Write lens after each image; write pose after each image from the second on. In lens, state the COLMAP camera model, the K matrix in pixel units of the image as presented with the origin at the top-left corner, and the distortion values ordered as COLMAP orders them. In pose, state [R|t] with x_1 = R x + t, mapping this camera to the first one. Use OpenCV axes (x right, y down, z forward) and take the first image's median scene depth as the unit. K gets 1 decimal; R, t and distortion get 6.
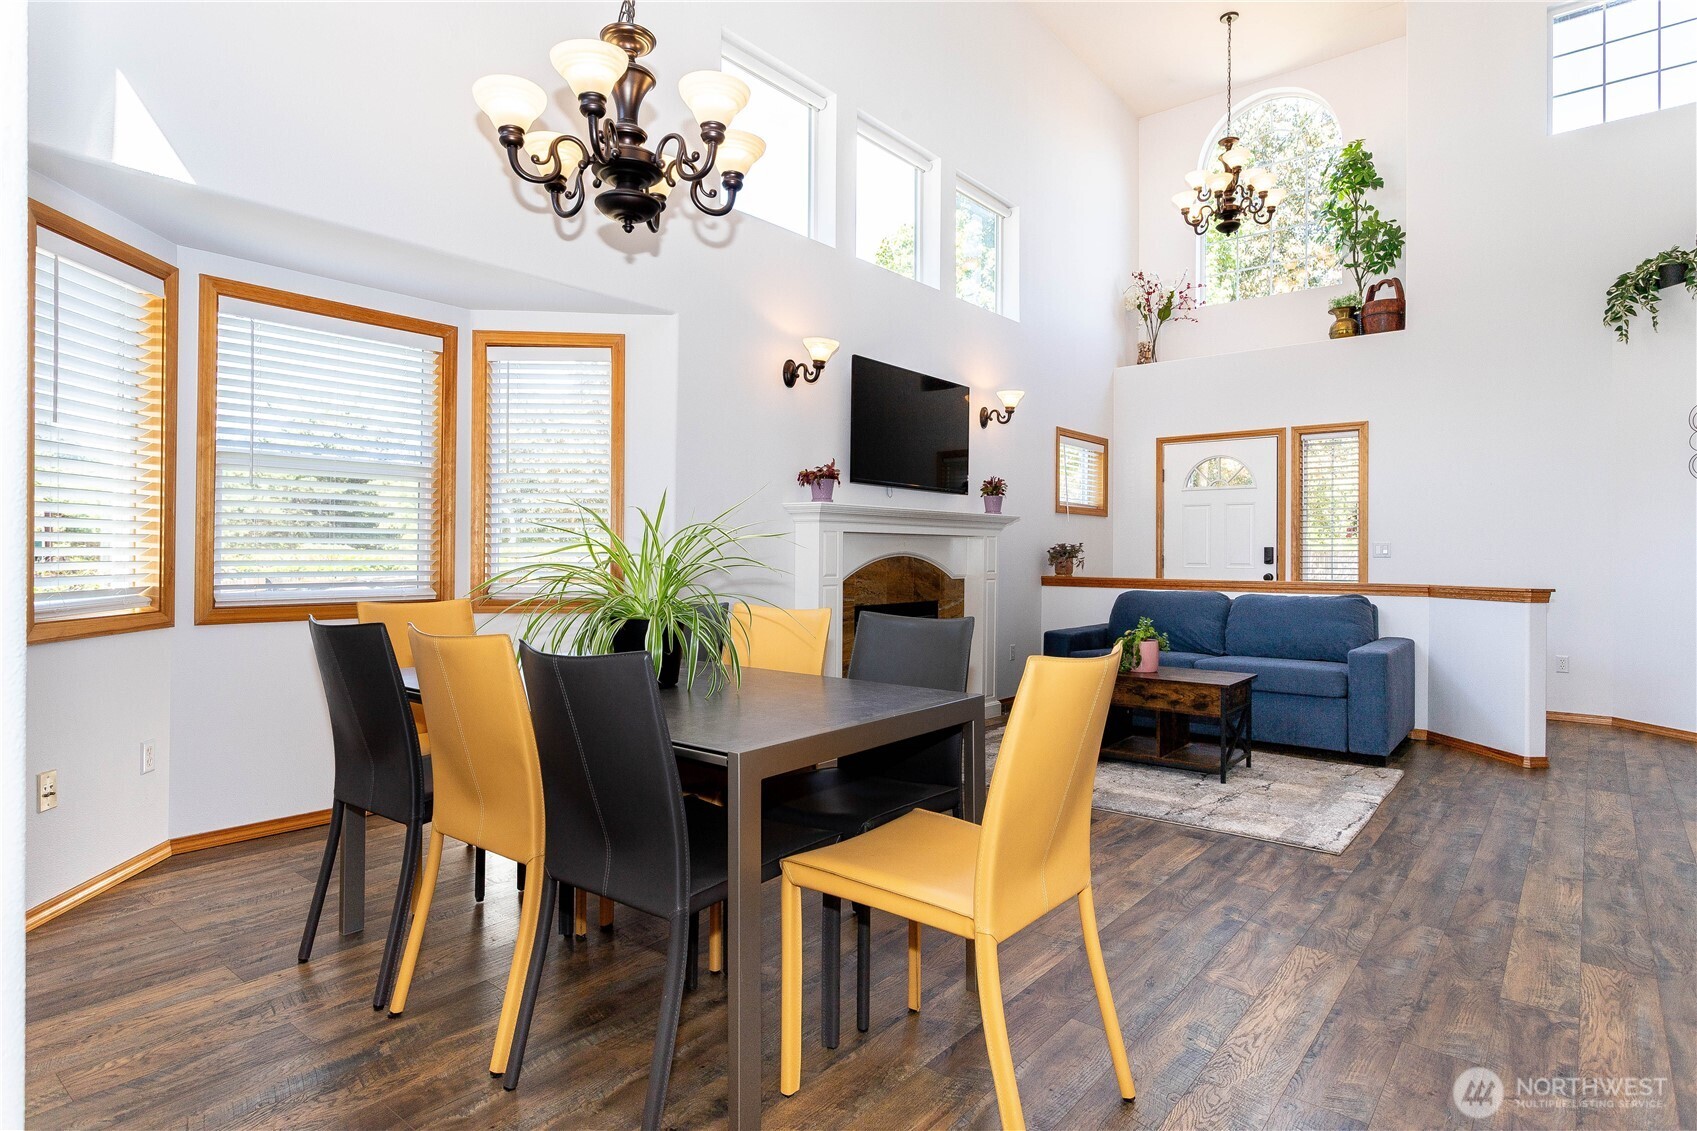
lens RADIAL K [[915.5, 0, 836.9], [0, 915.5, 550.2], [0, 0, 1]] dist [0.000124, 0.003093]
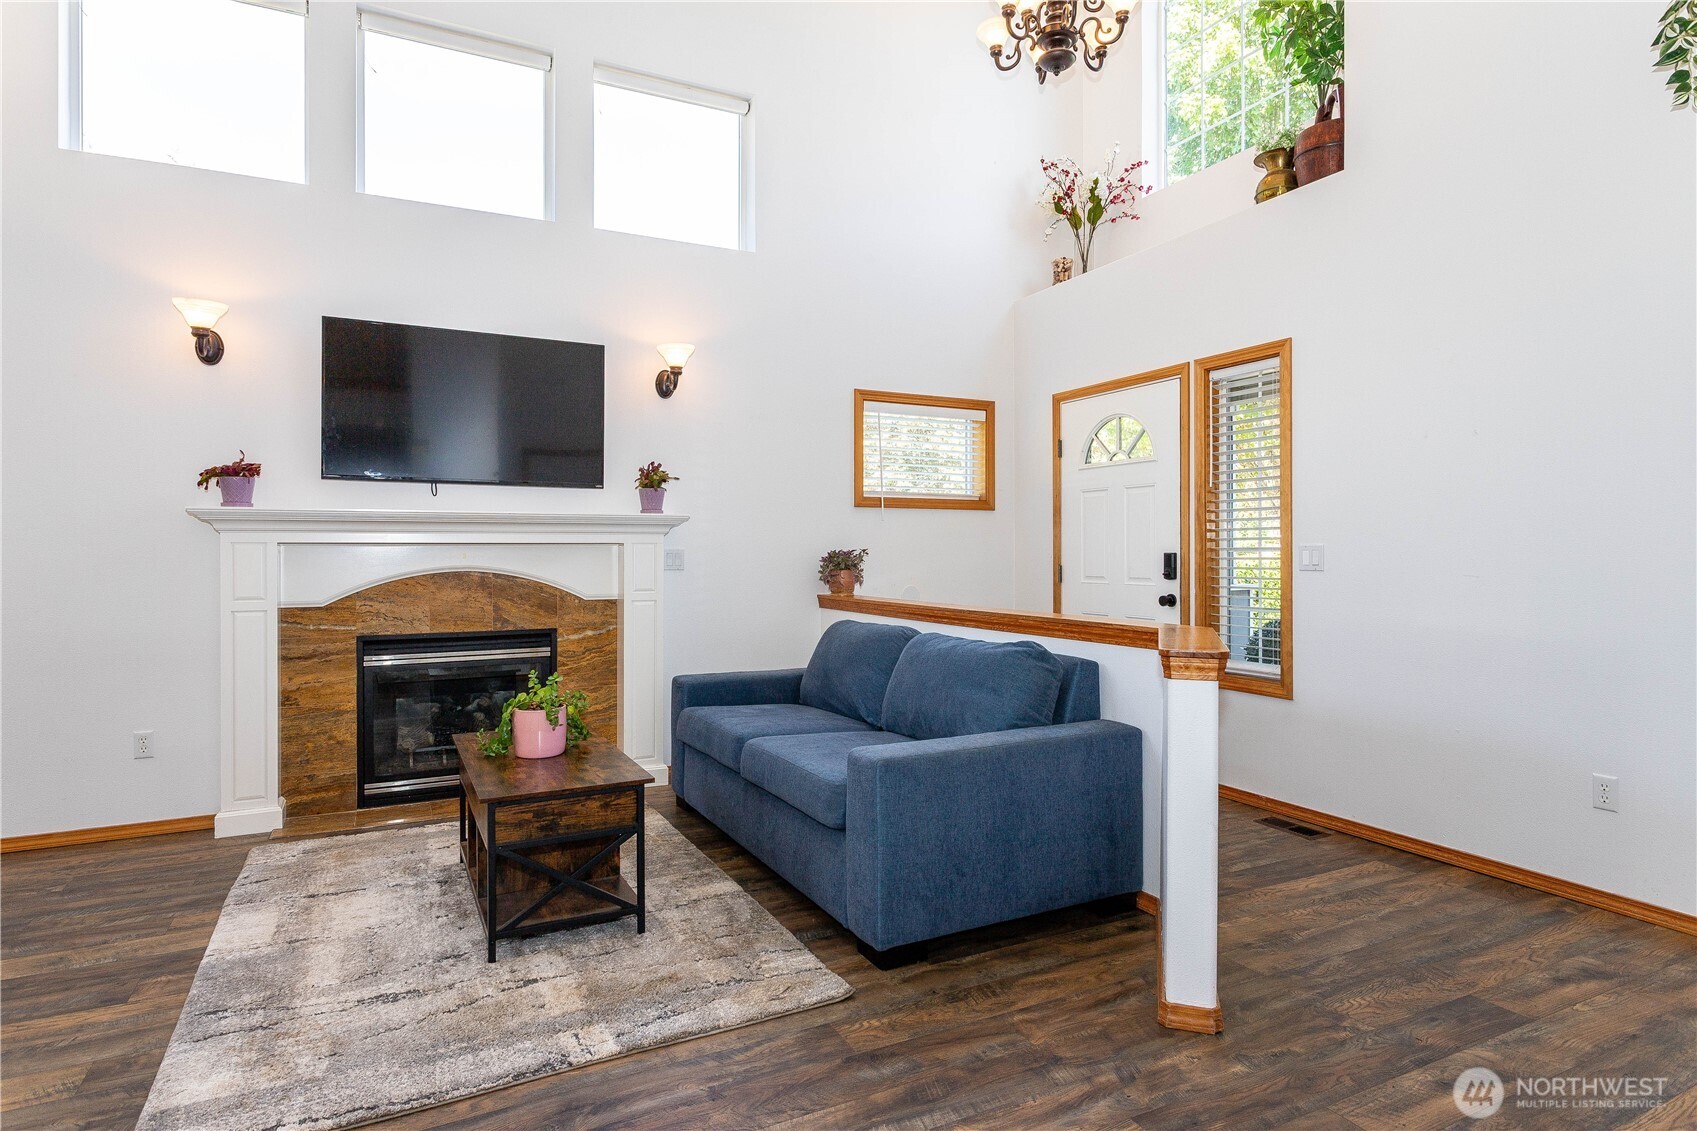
lens RADIAL K [[915.5, 0, 849.8], [0, 915.5, 548.9], [0, 0, 1]] dist [0.000124, 0.003093]
pose [[0.912850, -0.007916, -0.408219, 0.620415], [0.007837, 0.999968, -0.001866, -0.007797], [0.408221, -0.001496, 0.912882, 0.387753]]
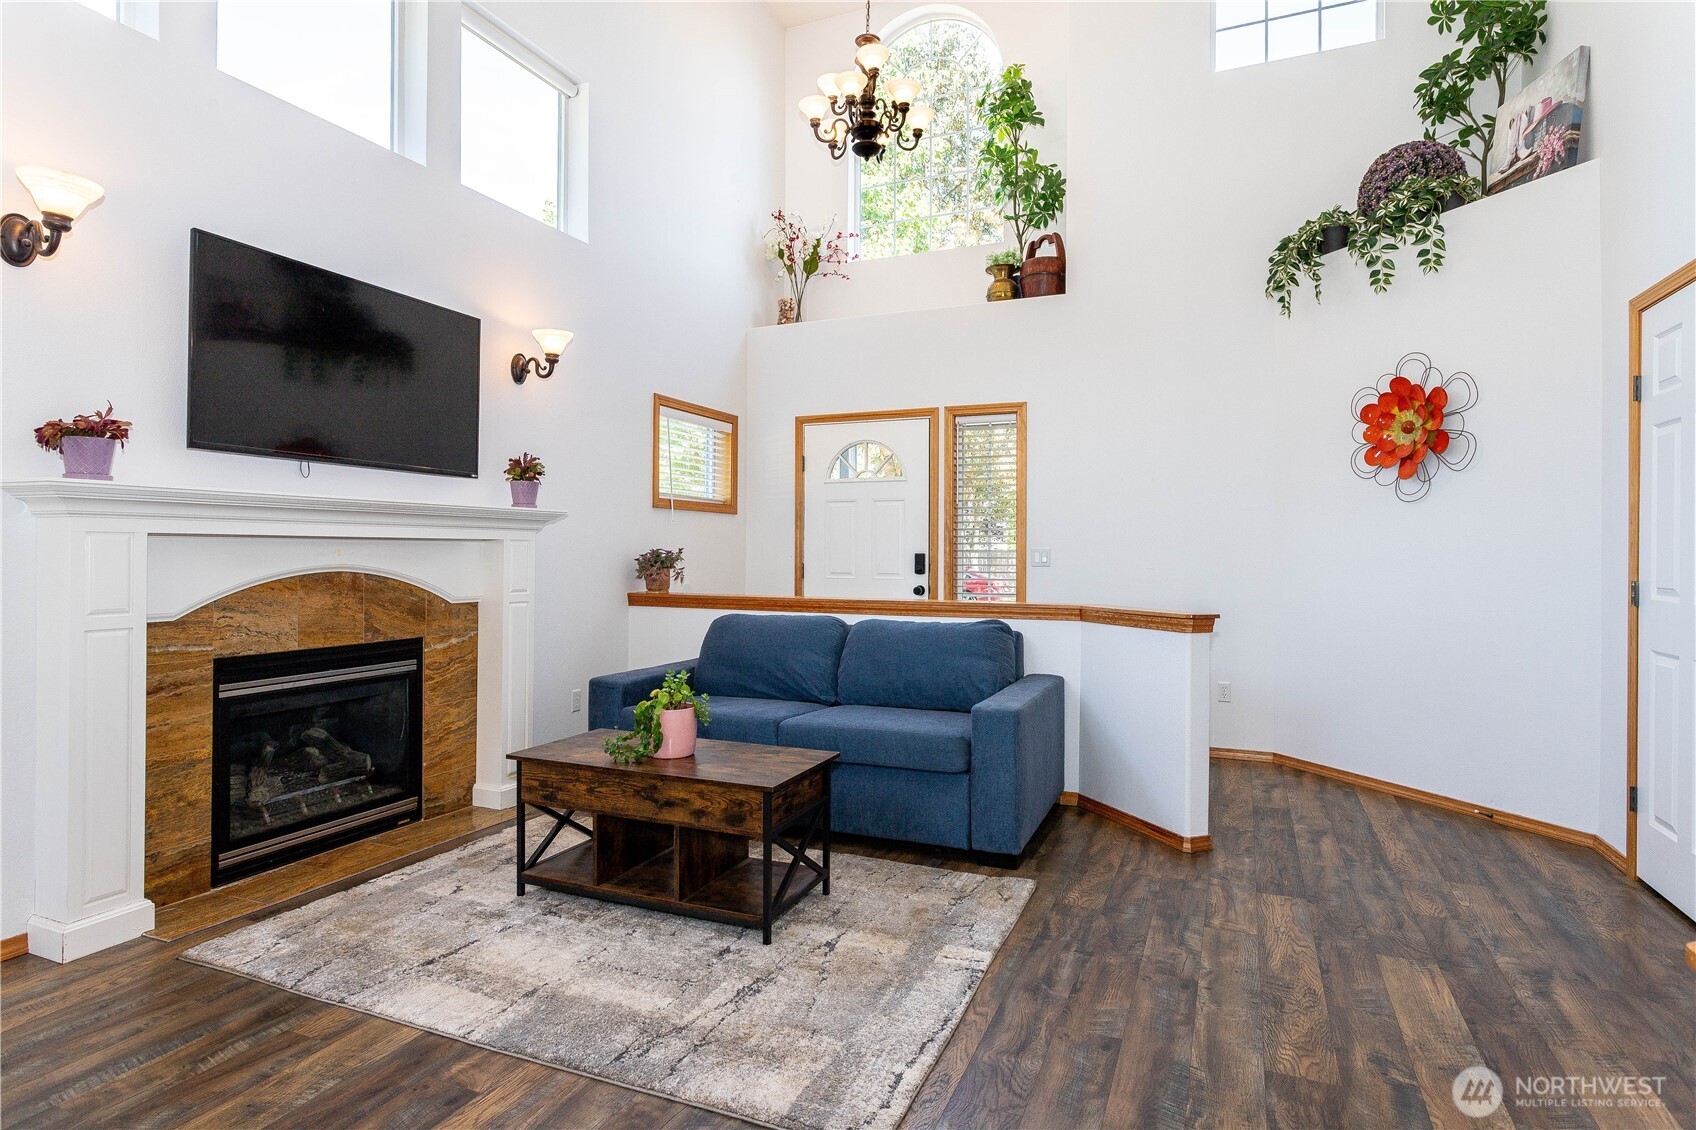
lens RADIAL K [[915.0, 0, 835.7], [0, 915.0, 548.2], [0, 0, 1]] dist [0.000124, 0.003093]
pose [[0.962900, 0.001351, 0.269854, 0.210413], [-0.001470, 0.999999, 0.000238, -0.009440], [-0.269854, -0.000626, 0.962901, 0.274745]]
